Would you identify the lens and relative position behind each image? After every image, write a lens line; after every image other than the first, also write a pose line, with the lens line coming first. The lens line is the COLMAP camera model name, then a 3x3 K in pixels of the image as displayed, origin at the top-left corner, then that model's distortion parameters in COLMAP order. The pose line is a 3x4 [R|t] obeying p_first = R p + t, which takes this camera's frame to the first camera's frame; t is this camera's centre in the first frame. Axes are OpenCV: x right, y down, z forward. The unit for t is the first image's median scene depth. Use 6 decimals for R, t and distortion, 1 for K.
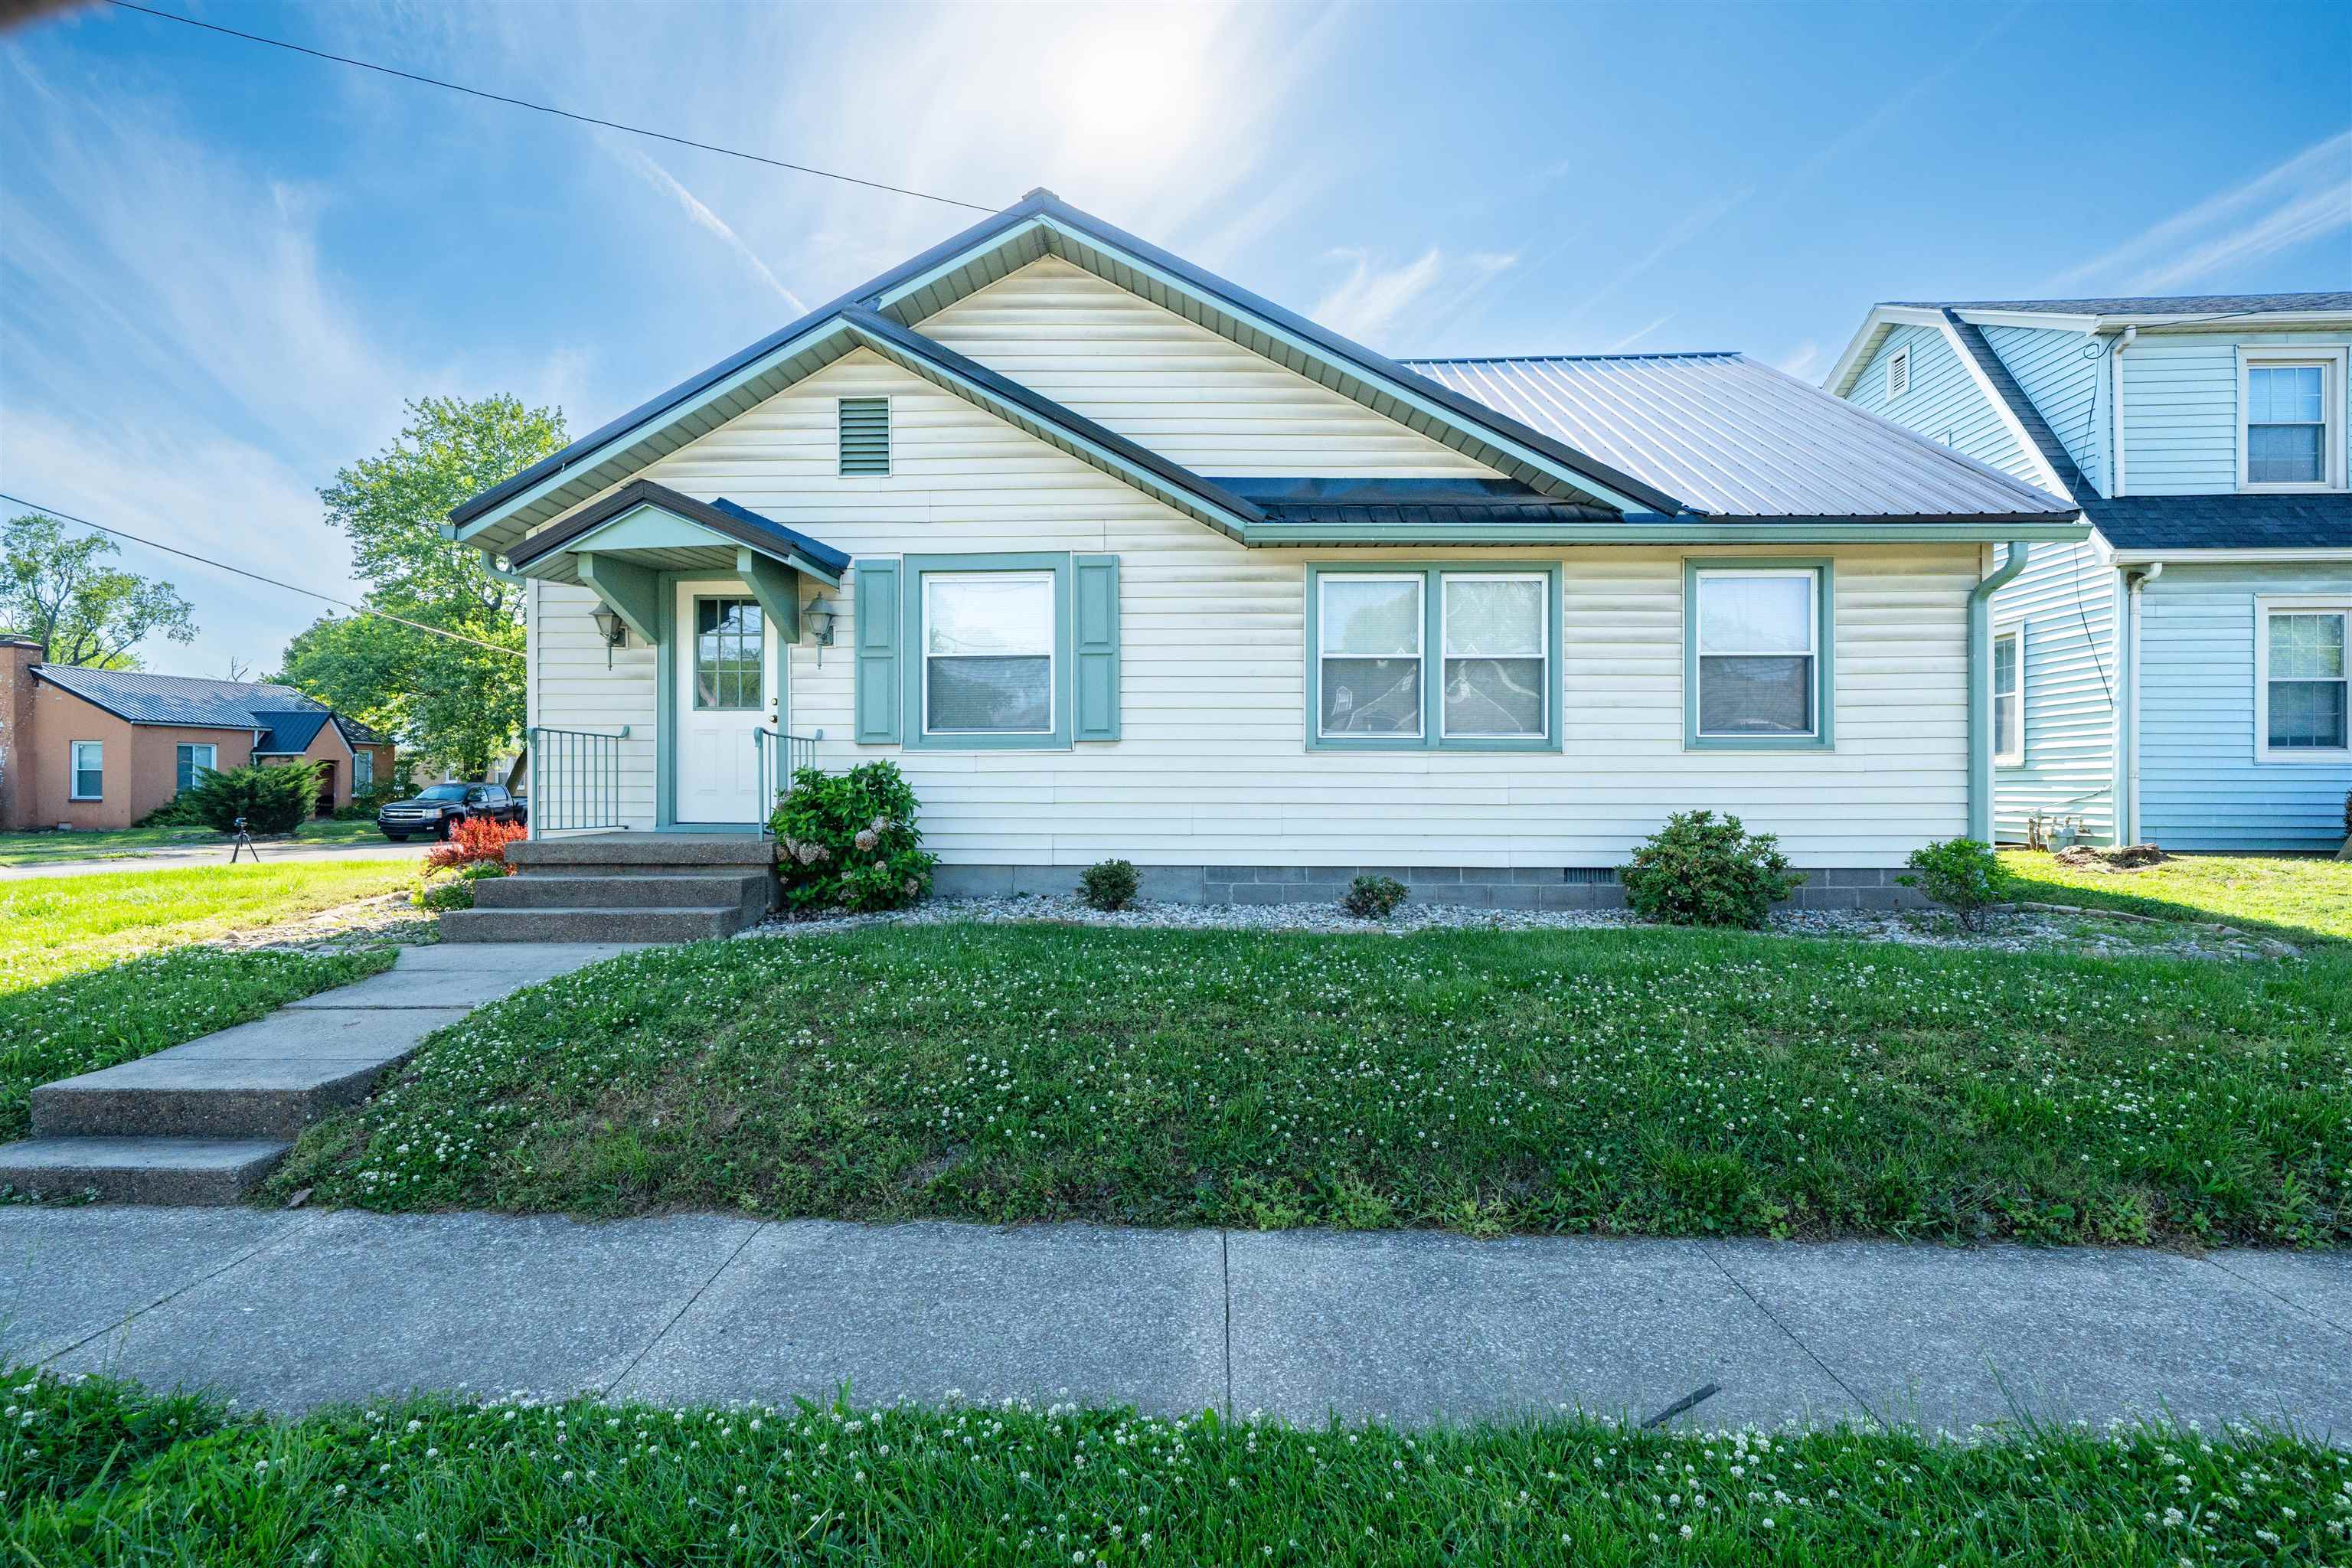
lens RADIAL K [[1053.3, 0, 1176.0], [0, 1053.3, 784.0], [0, 0, 1]] dist [0.002076, 0.000095]
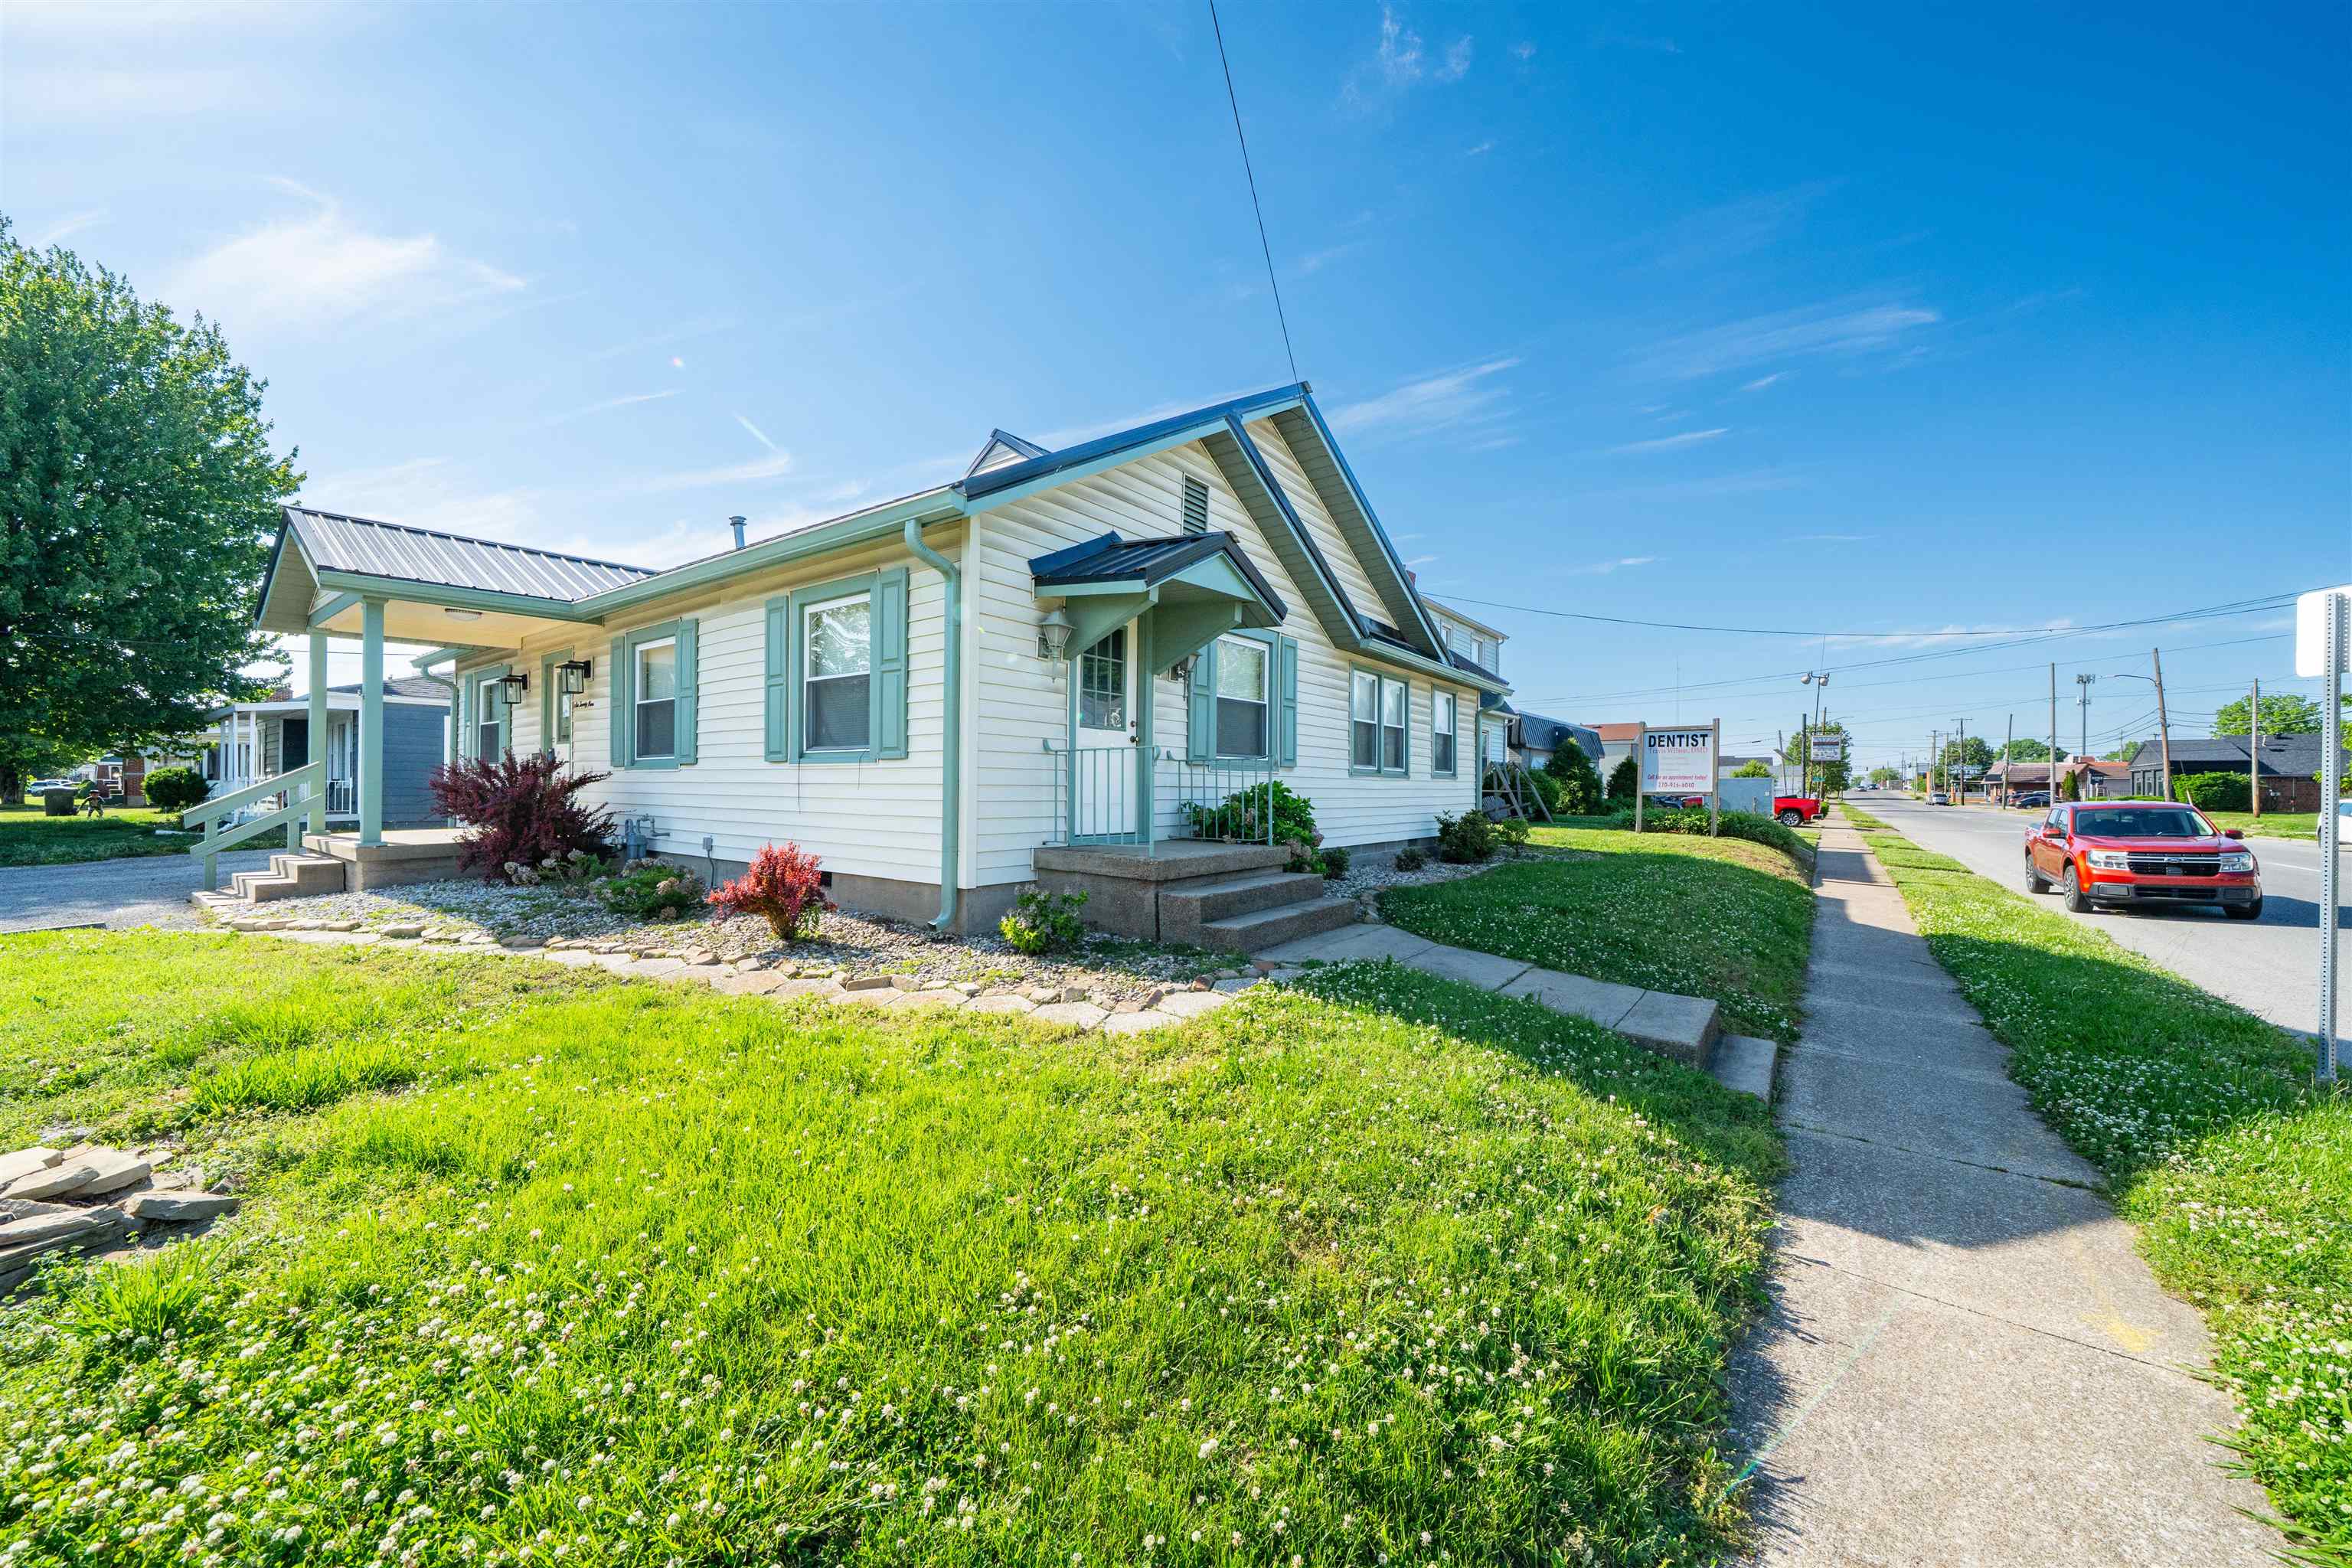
lens RADIAL K [[854.4, 0, 1176.0], [0, 854.4, 784.0], [0, 0, 1]] dist [-0.000476, -0.000041]
pose [[0.567241, 0.007472, 0.823518, -1.126142], [0.000008, 0.999959, -0.009079, -0.006464], [-0.823552, 0.005157, 0.567218, 0.461841]]
